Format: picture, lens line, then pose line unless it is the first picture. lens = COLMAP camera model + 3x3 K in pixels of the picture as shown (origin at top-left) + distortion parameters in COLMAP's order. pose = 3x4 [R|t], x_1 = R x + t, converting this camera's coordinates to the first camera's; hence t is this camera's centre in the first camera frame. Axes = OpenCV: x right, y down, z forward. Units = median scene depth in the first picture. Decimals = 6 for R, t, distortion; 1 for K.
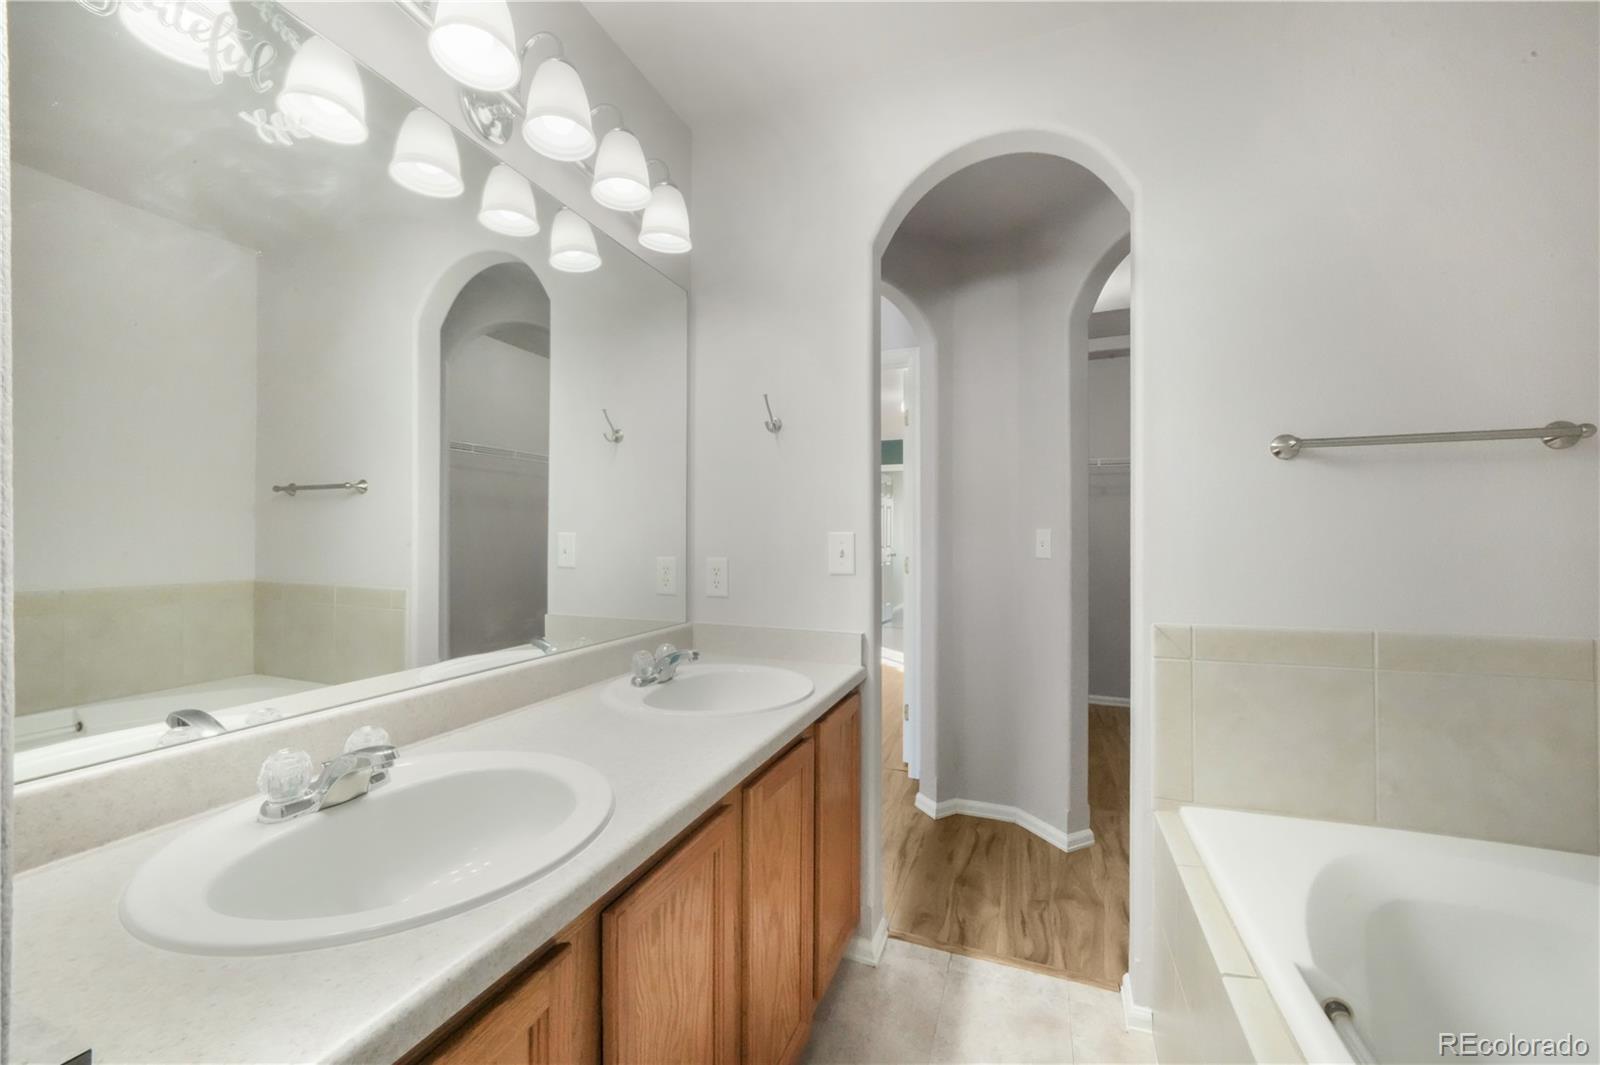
lens RADIAL K [[587.9, 0, 804.9], [0, 587.9, 538.5], [0, 0, 1]] dist [-0.008438, 0.000607]
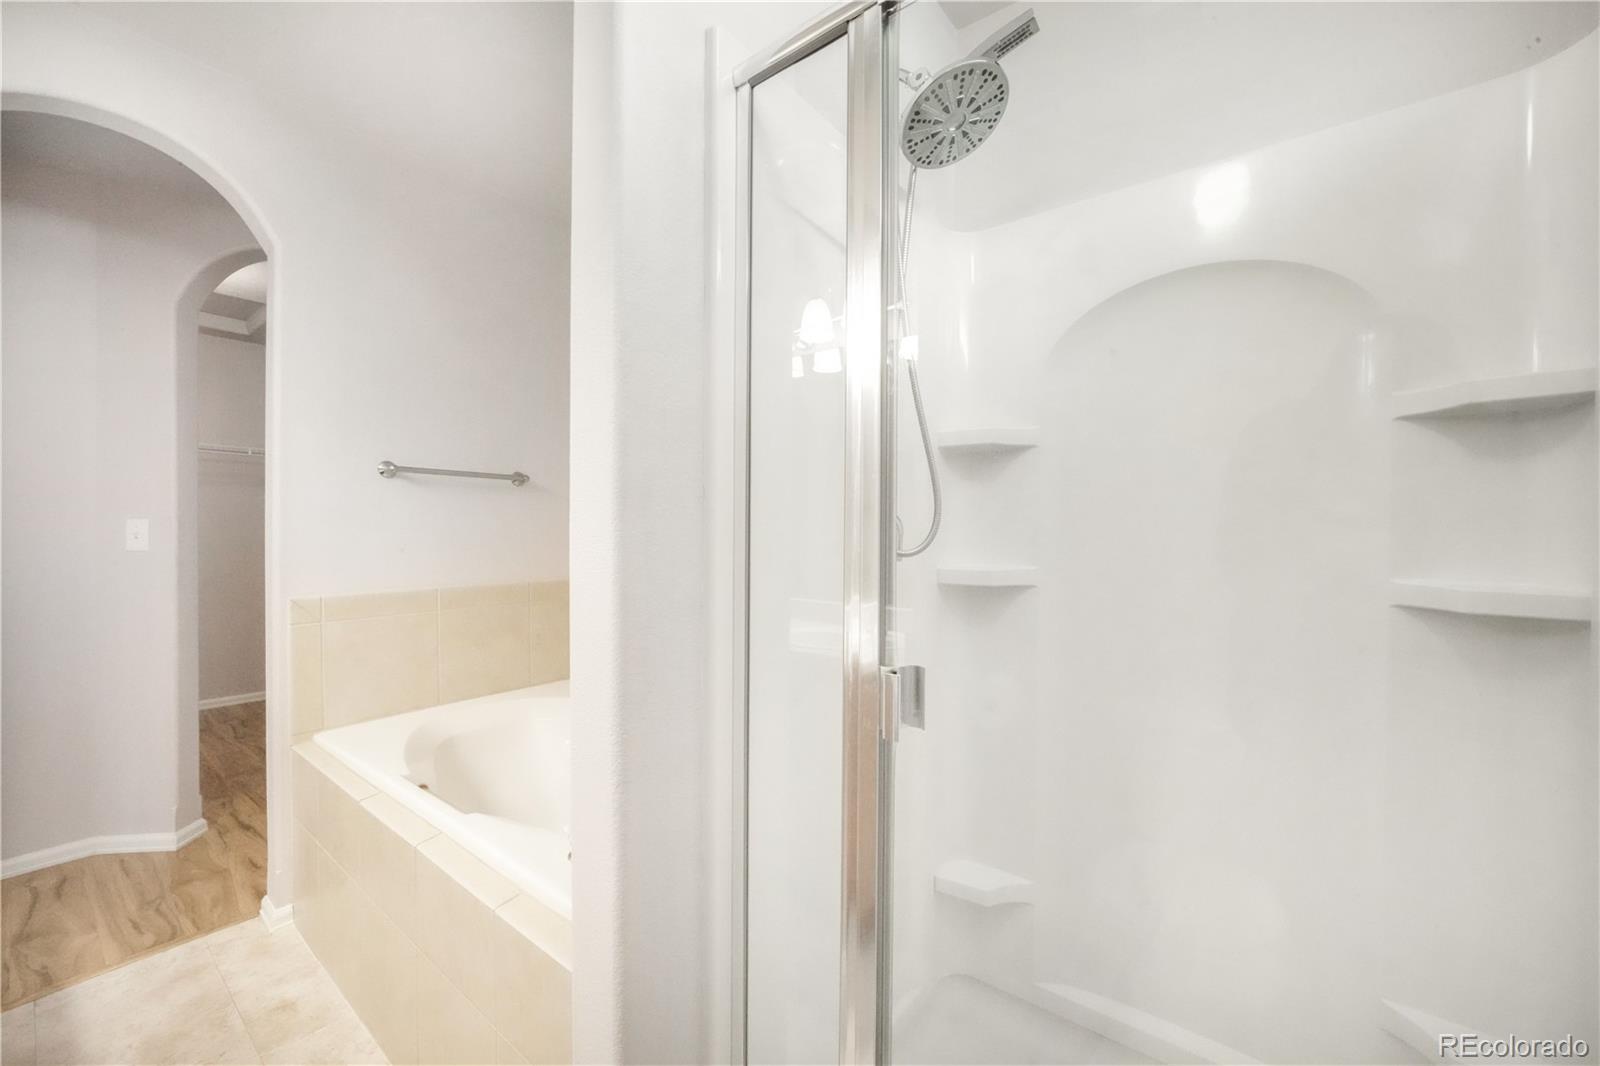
lens RADIAL K [[587.9, 0, 804.9], [0, 587.9, 539.0], [0, 0, 1]] dist [-0.008438, 0.000607]
pose [[0.241149, -0.009655, 0.970440, -0.294885], [-0.003977, 0.999932, 0.010937, 0.000454], [-0.970480, -0.006497, 0.241095, -0.312840]]
